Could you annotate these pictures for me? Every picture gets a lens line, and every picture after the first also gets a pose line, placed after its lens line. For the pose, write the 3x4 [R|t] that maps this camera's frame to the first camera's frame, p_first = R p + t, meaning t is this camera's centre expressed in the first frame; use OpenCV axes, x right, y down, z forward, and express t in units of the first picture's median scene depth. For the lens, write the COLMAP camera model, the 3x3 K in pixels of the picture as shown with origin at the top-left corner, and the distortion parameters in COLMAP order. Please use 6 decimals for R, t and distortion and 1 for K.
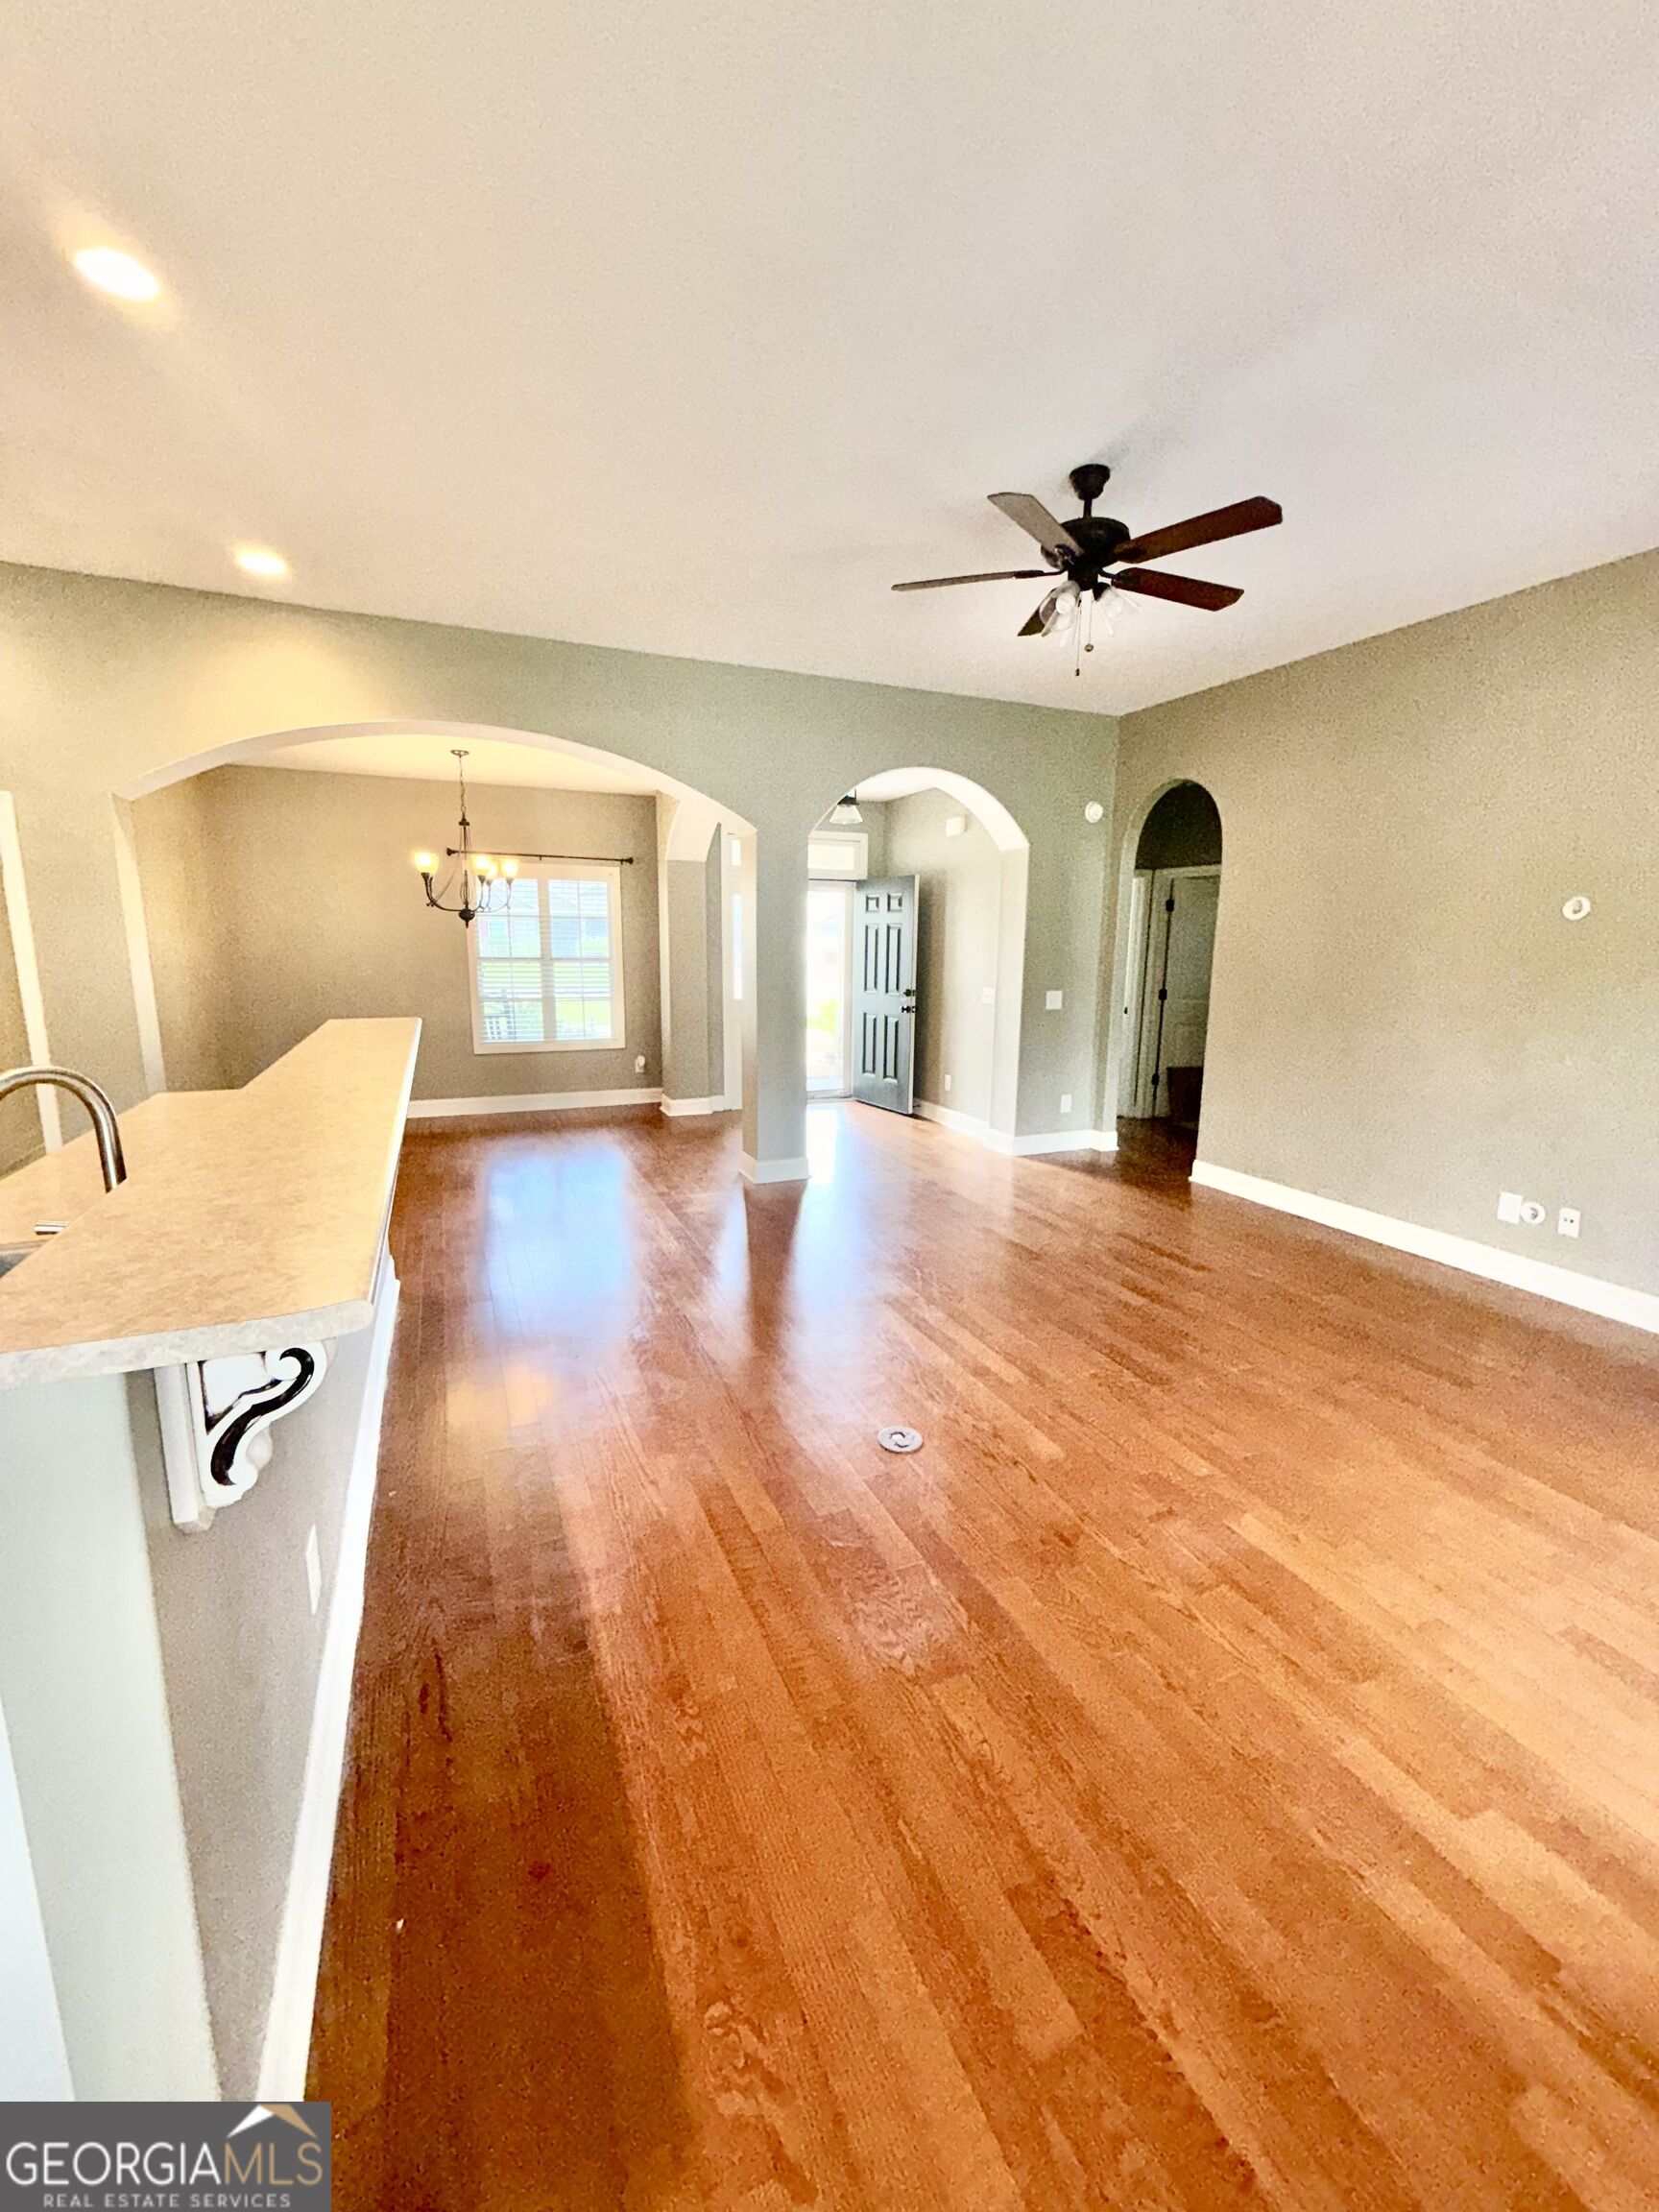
lens RADIAL K [[885.4, 0, 829.5], [0, 885.4, 1106.0], [0, 0, 1]] dist [0.000470, 0.000024]
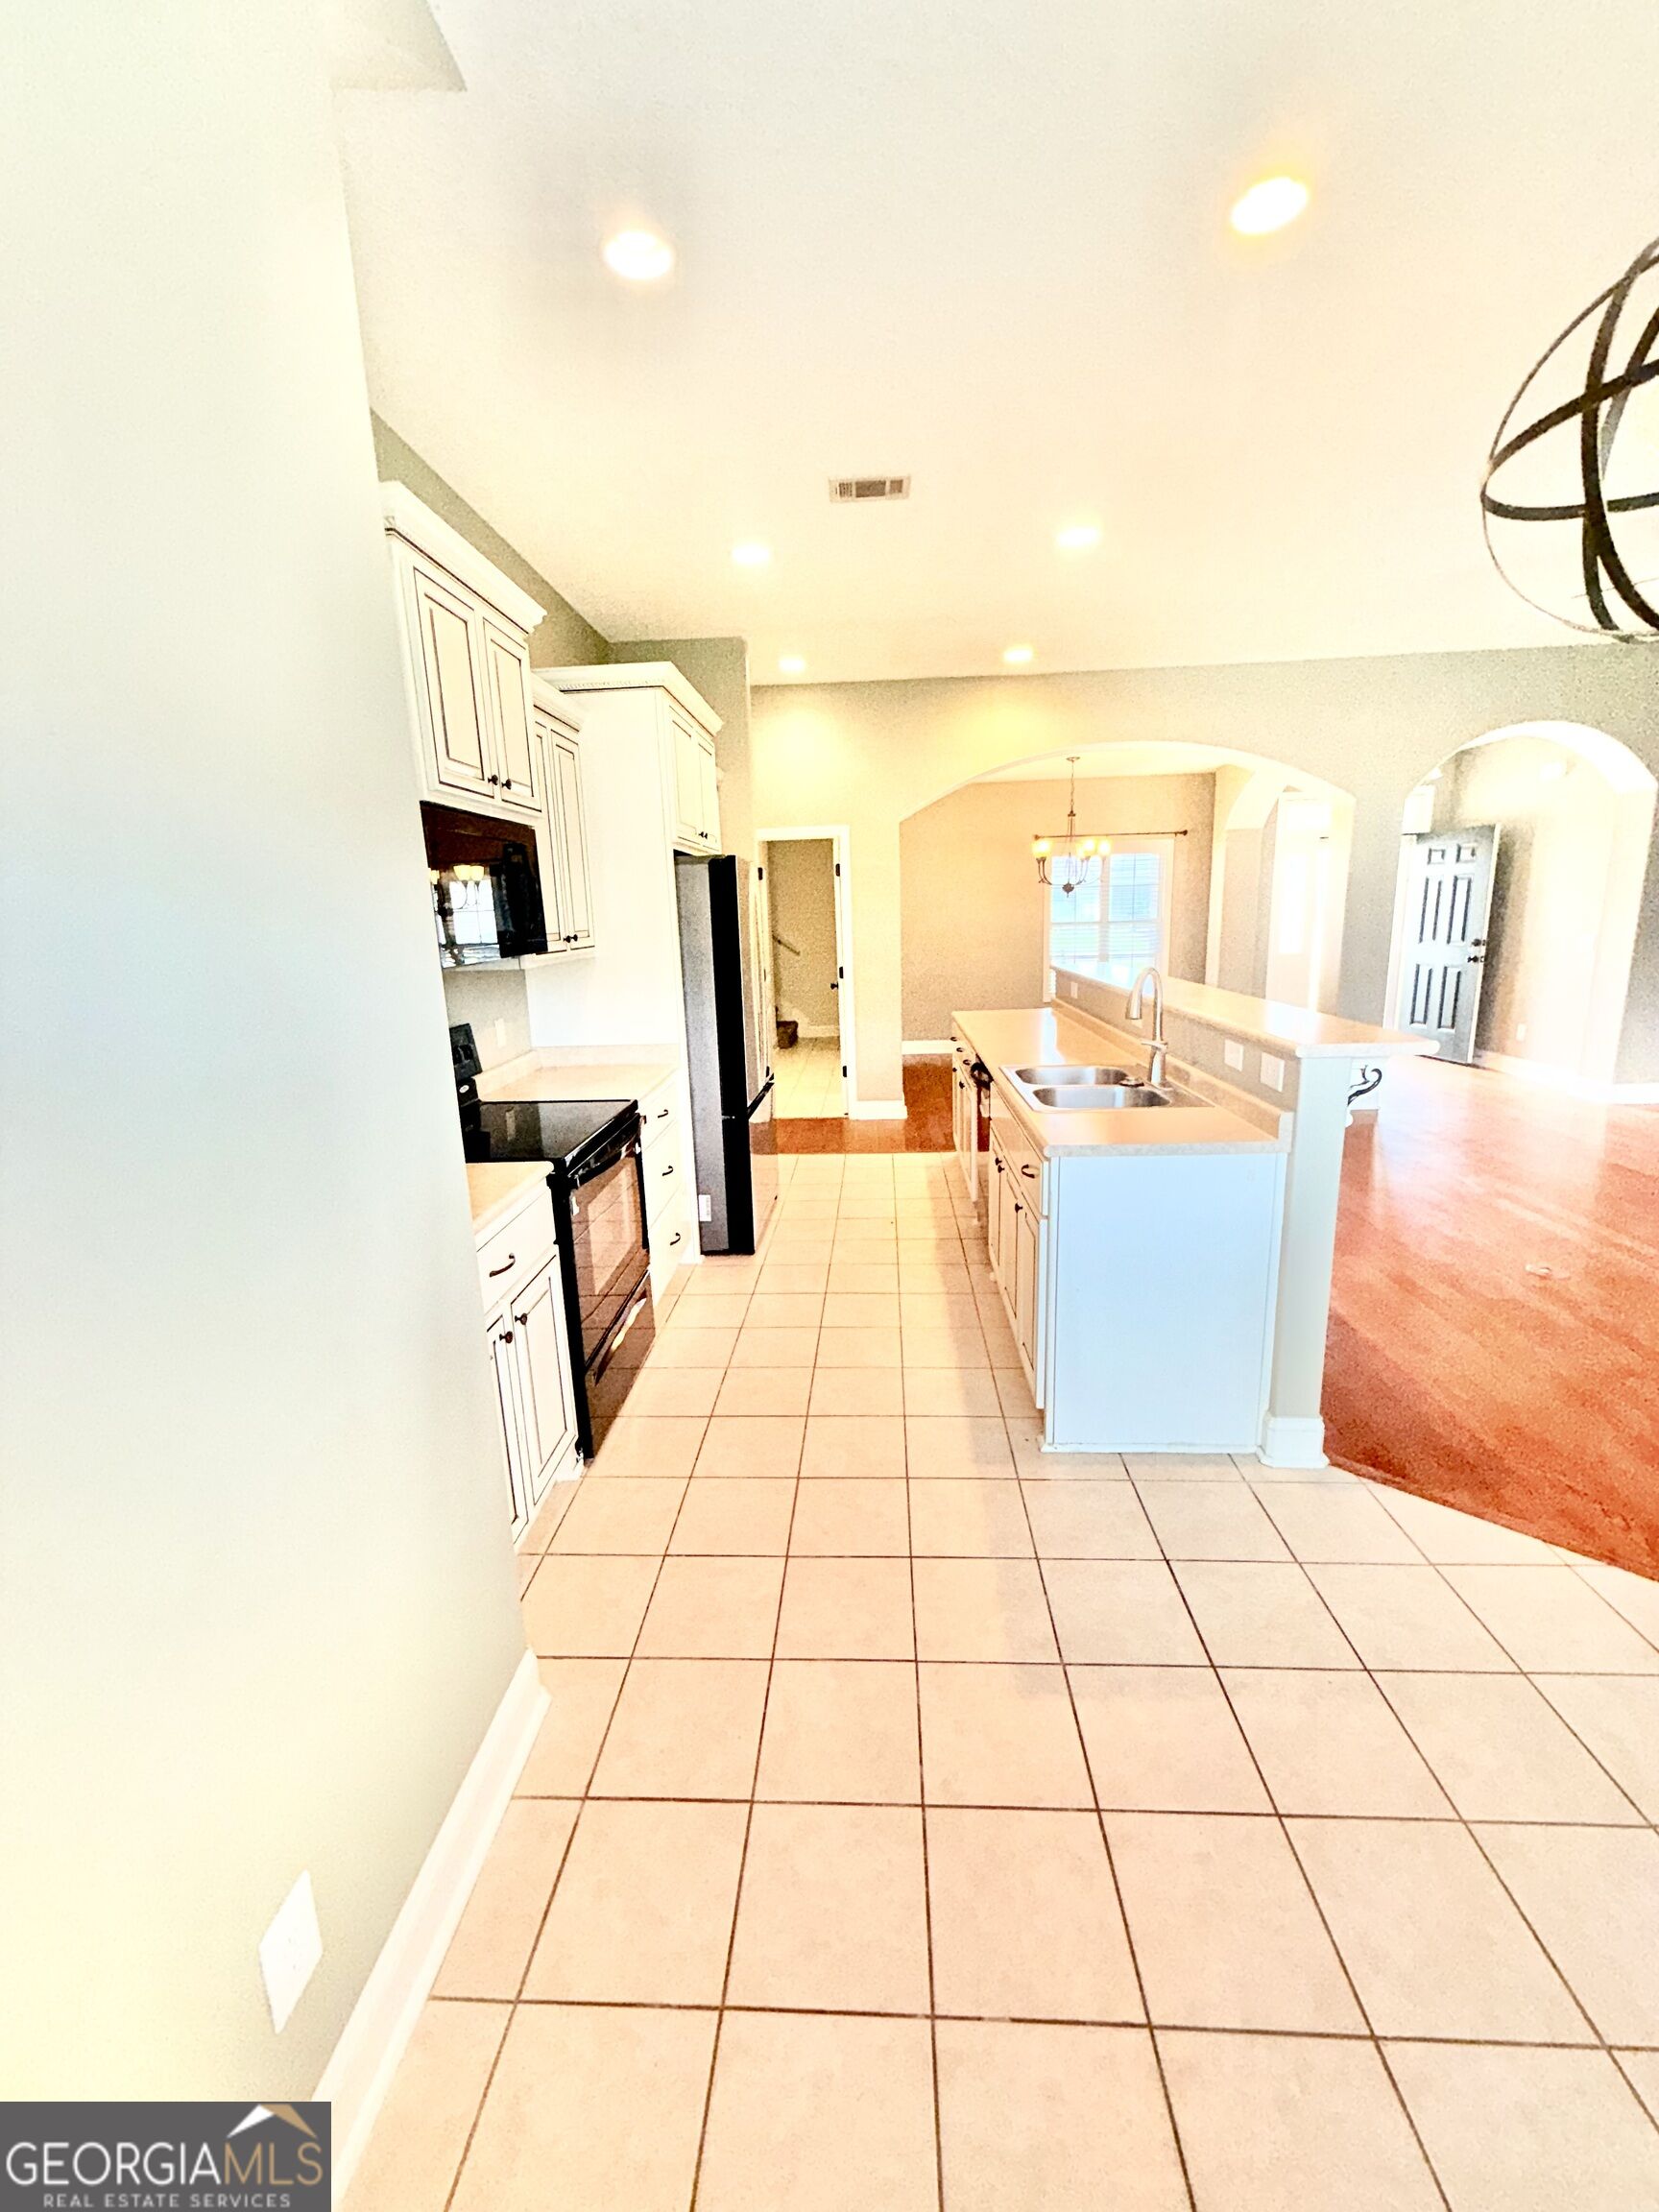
lens RADIAL K [[885.4, 0, 829.5], [0, 885.4, 1106.0], [0, 0, 1]] dist [0.000470, 0.000024]
pose [[0.894898, 0.055013, -0.442868, -0.113544], [-0.040172, 0.998274, 0.042831, 0.043978], [0.444460, -0.020538, 0.895563, -0.233547]]
